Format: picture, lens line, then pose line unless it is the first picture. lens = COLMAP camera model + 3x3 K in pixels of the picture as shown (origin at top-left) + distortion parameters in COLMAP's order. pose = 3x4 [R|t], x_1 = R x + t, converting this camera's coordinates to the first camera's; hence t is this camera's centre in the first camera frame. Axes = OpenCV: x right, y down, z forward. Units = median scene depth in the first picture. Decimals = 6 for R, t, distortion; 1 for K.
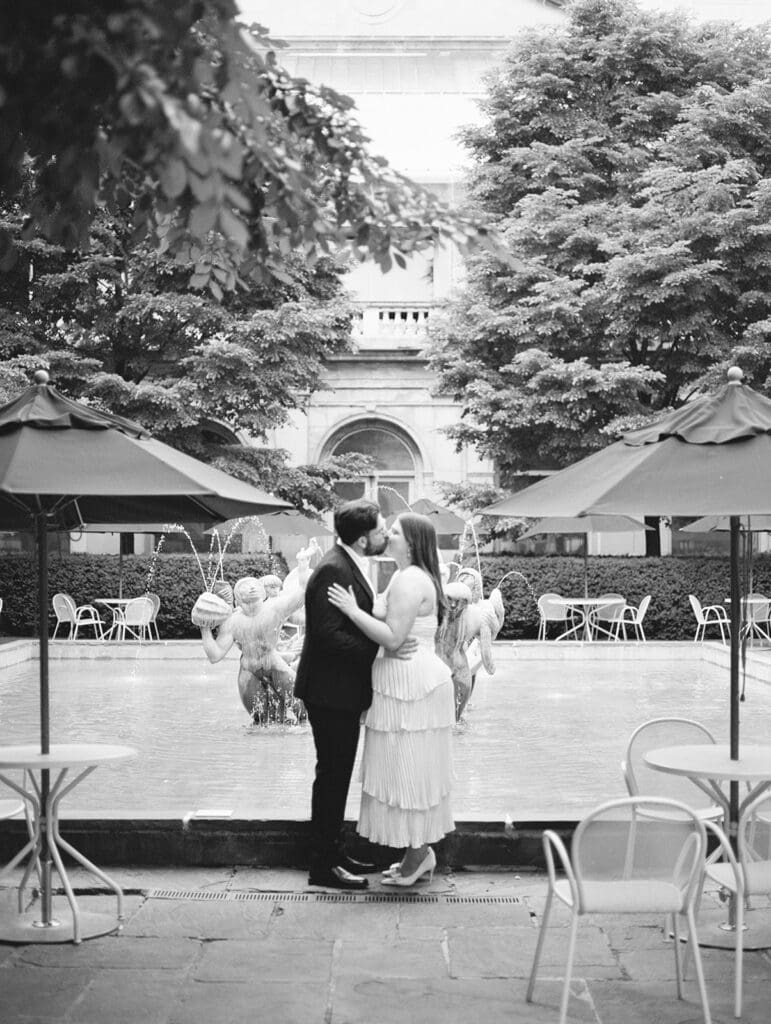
lens RADIAL K [[1448.5, 0, 385.5], [0, 1448.5, 512.0], [0, 0, 1]] dist [-0.048967, -0.036384]
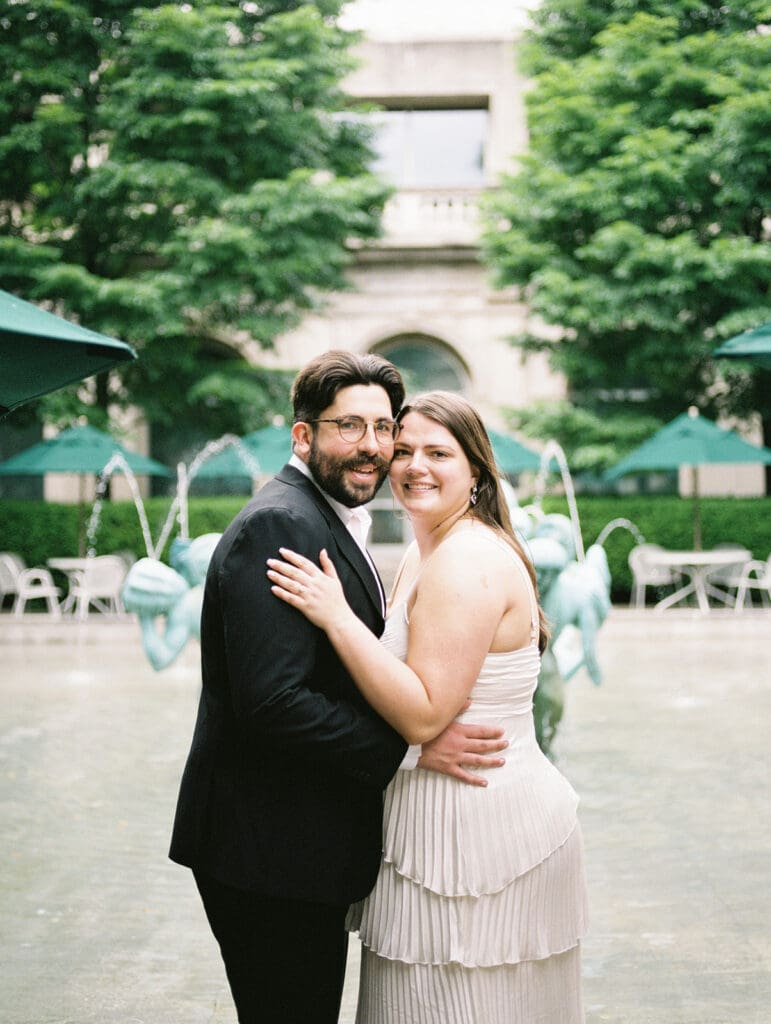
lens RADIAL K [[1448.5, 0, 385.5], [0, 1448.5, 512.0], [0, 0, 1]] dist [-0.048967, -0.036384]
pose [[0.999344, -0.012553, -0.033976, 0.001964], [0.013861, 0.999161, 0.038543, 0.007007], [0.033464, -0.038989, 0.998679, 0.228374]]
